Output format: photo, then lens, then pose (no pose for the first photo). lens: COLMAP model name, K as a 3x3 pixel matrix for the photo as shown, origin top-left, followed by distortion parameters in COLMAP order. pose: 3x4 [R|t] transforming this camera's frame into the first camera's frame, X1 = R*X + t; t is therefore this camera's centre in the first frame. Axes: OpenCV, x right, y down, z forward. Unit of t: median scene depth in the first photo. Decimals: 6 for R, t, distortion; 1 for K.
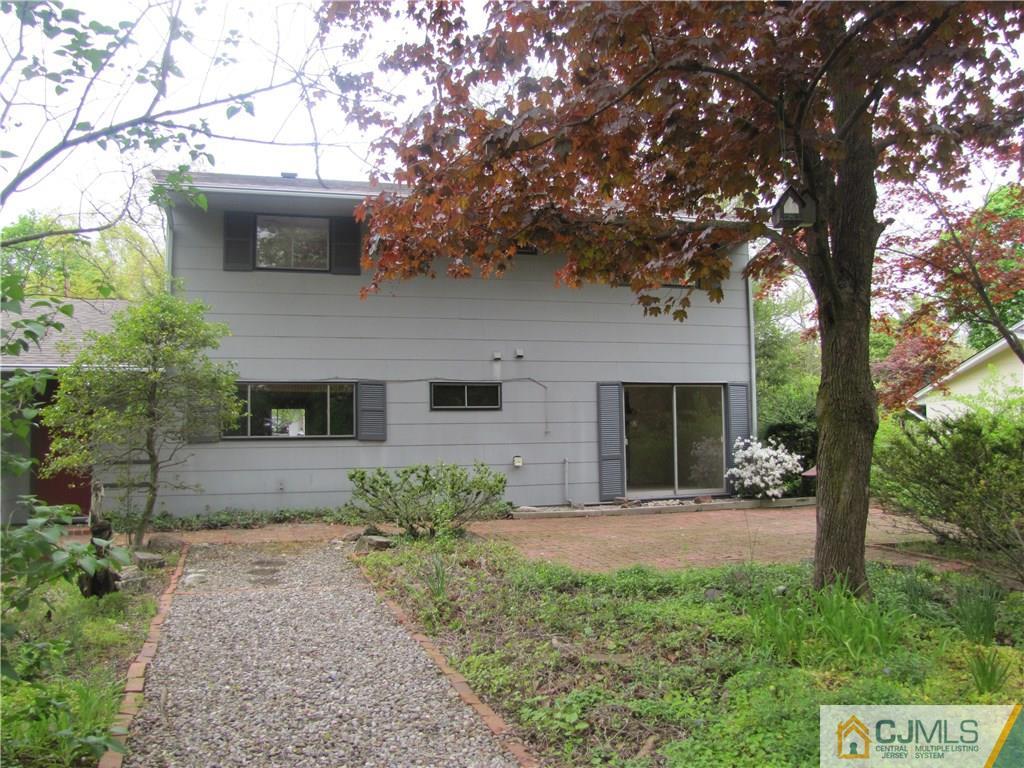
lens RADIAL K [[869.2, 0, 527.2], [0, 869.2, 379.0], [0, 0, 1]] dist [-0.187927, 0.174173]
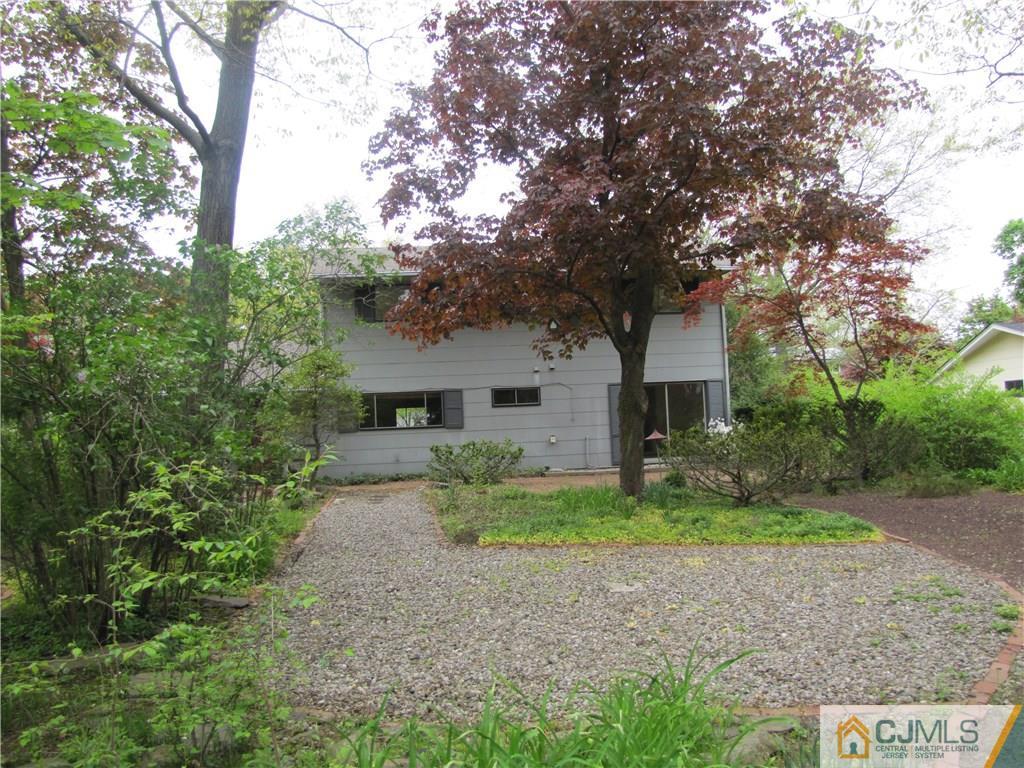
lens RADIAL K [[869.2, 0, 527.2], [0, 869.2, 379.0], [0, 0, 1]] dist [-0.187927, 0.174173]
pose [[0.982443, -0.037809, -0.182690, 0.234624], [0.040104, 0.999156, 0.008883, -0.024878], [0.182199, -0.016054, 0.983131, -0.500335]]
